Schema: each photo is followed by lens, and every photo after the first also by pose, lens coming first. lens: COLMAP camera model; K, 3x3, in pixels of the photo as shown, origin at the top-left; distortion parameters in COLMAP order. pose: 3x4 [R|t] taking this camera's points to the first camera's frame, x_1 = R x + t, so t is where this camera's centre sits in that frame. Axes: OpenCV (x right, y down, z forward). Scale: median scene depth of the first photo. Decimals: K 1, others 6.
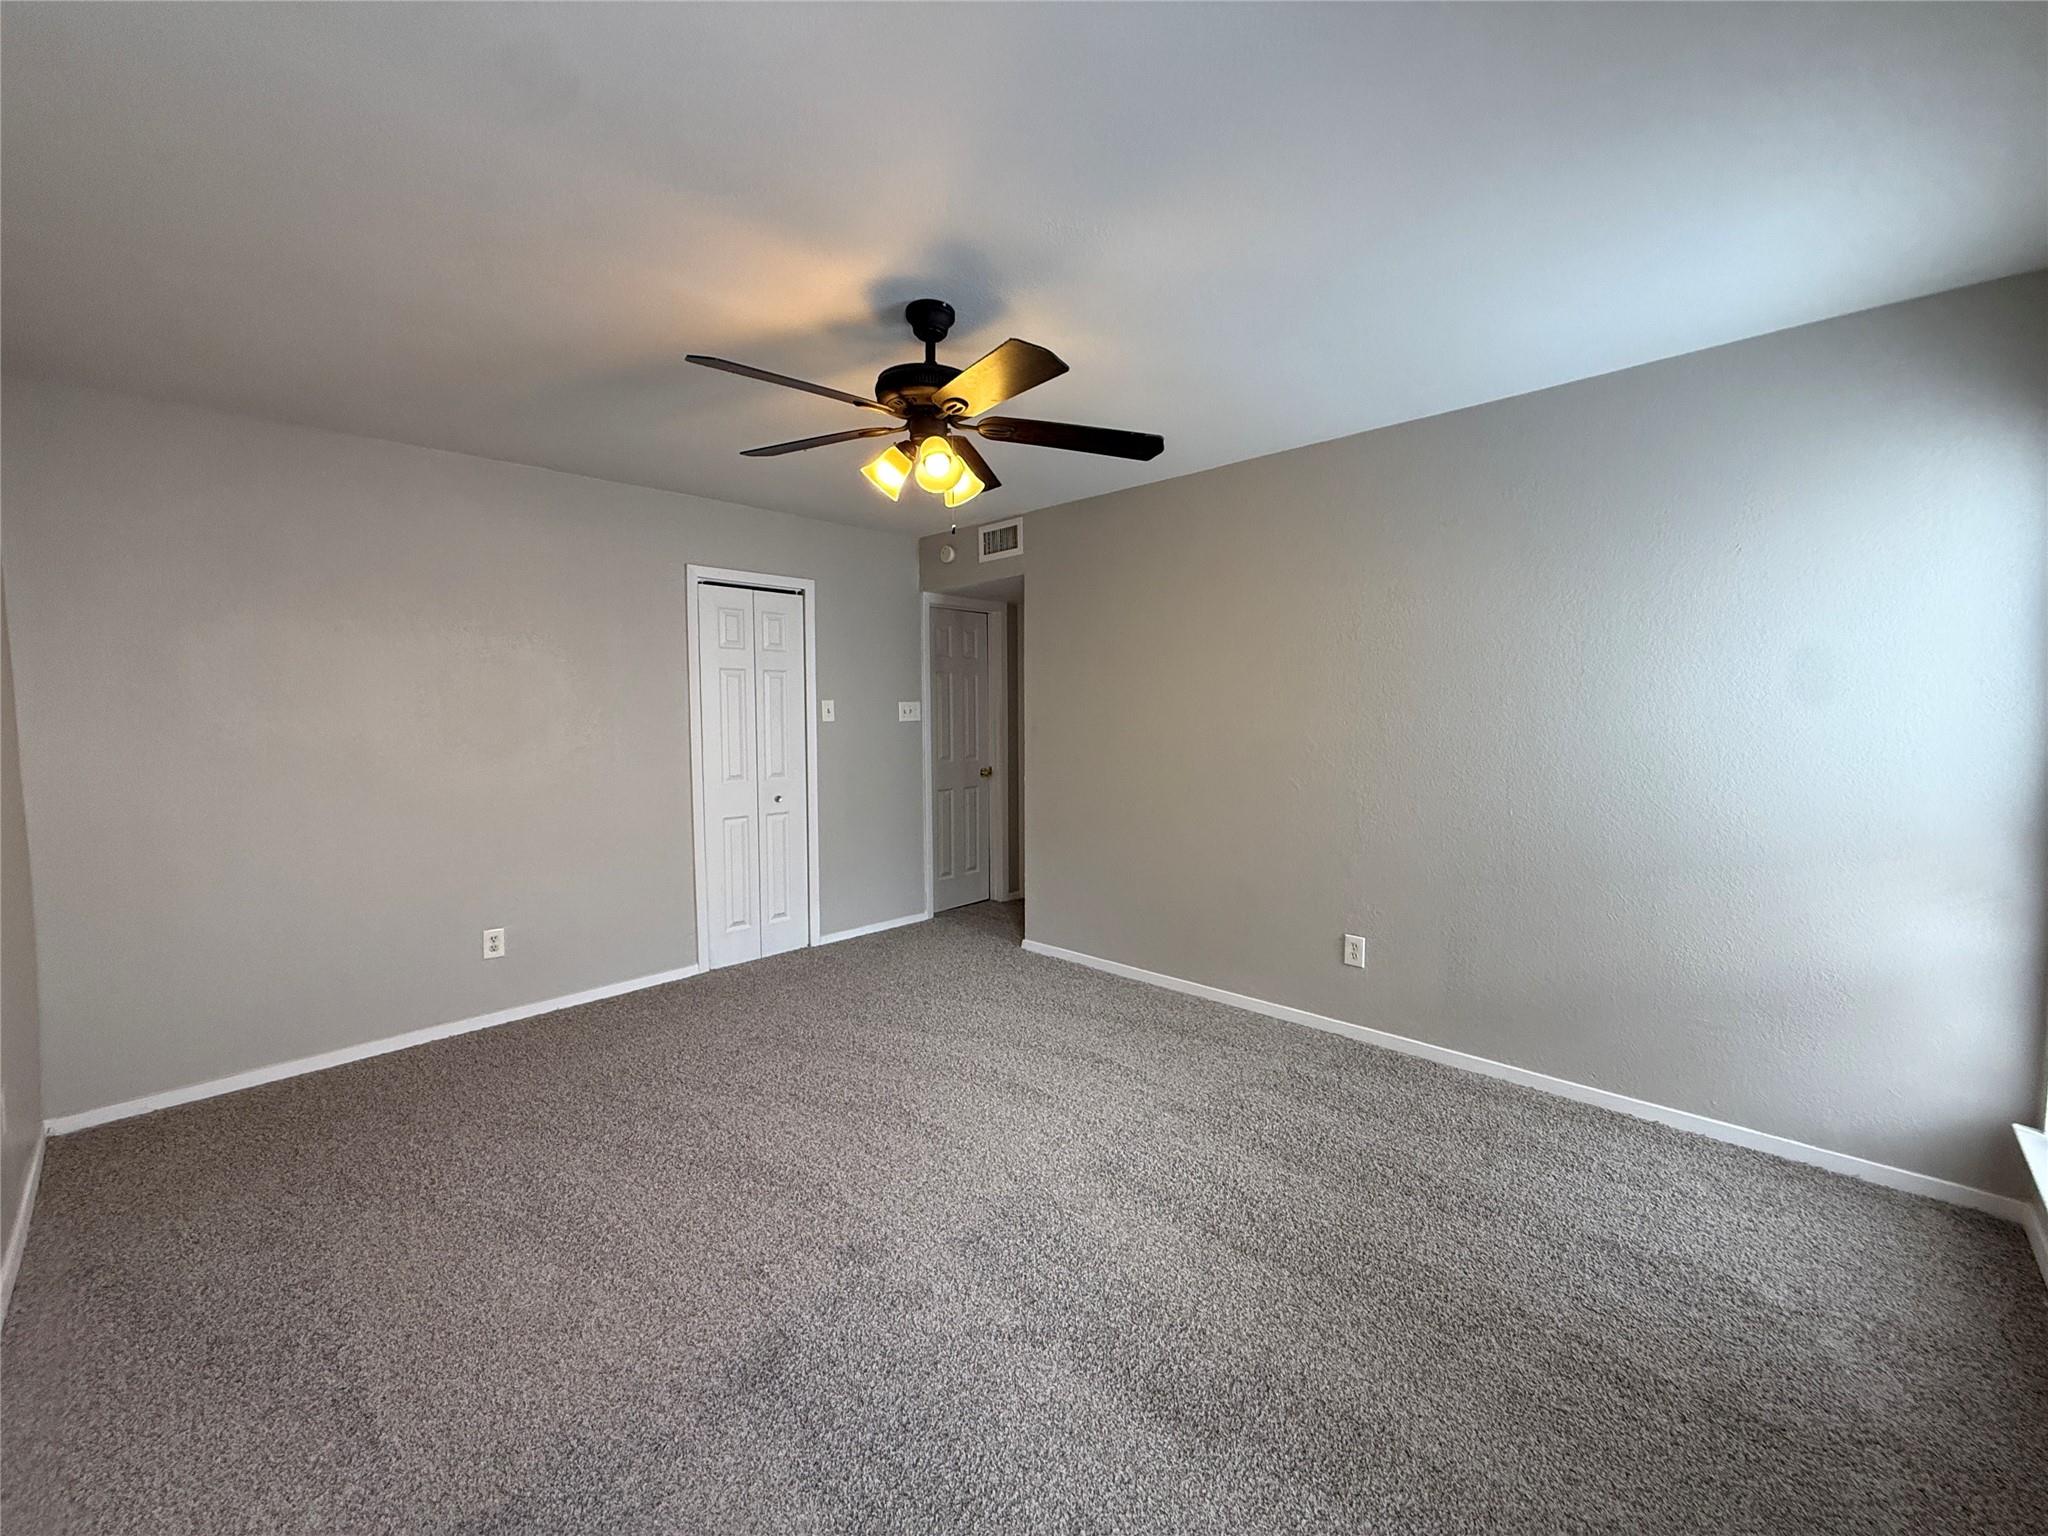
lens RADIAL K [[817.5, 0, 1024.0], [0, 817.5, 768.0], [0, 0, 1]] dist [0.003558, 0.000133]
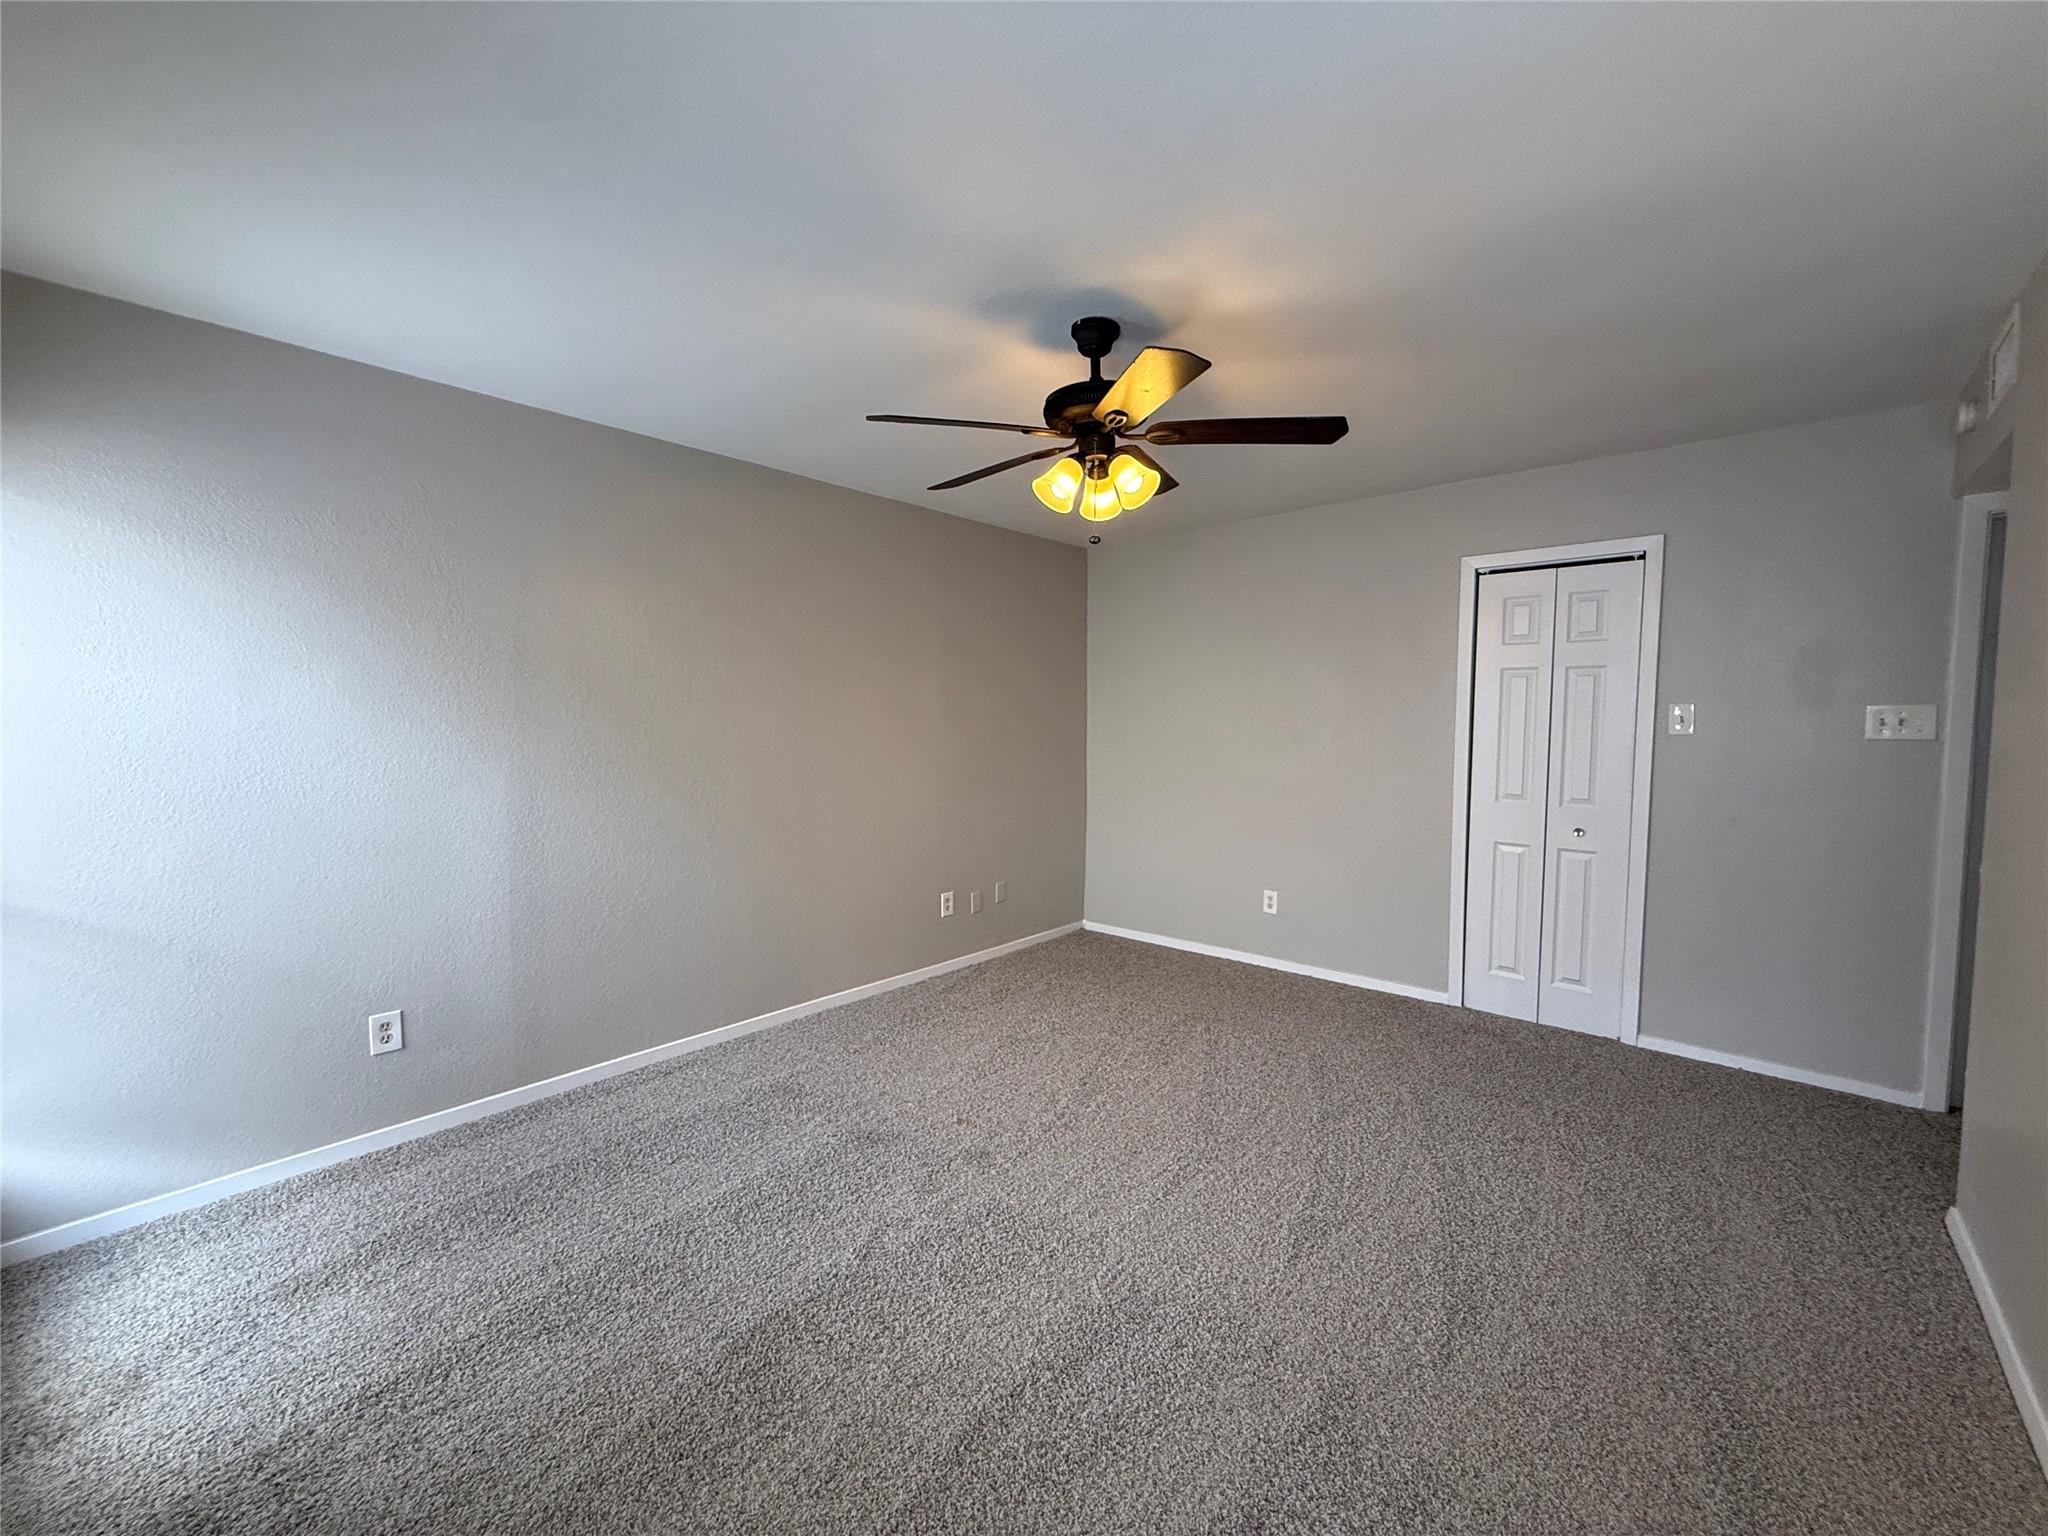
lens RADIAL K [[817.5, 0, 1024.0], [0, 817.5, 768.0], [0, 0, 1]] dist [0.003558, 0.000133]
pose [[0.027216, 0.071299, -0.997084, 0.475591], [-0.067298, 0.995321, 0.069336, -0.043039], [0.997362, 0.065214, 0.031887, 0.466165]]
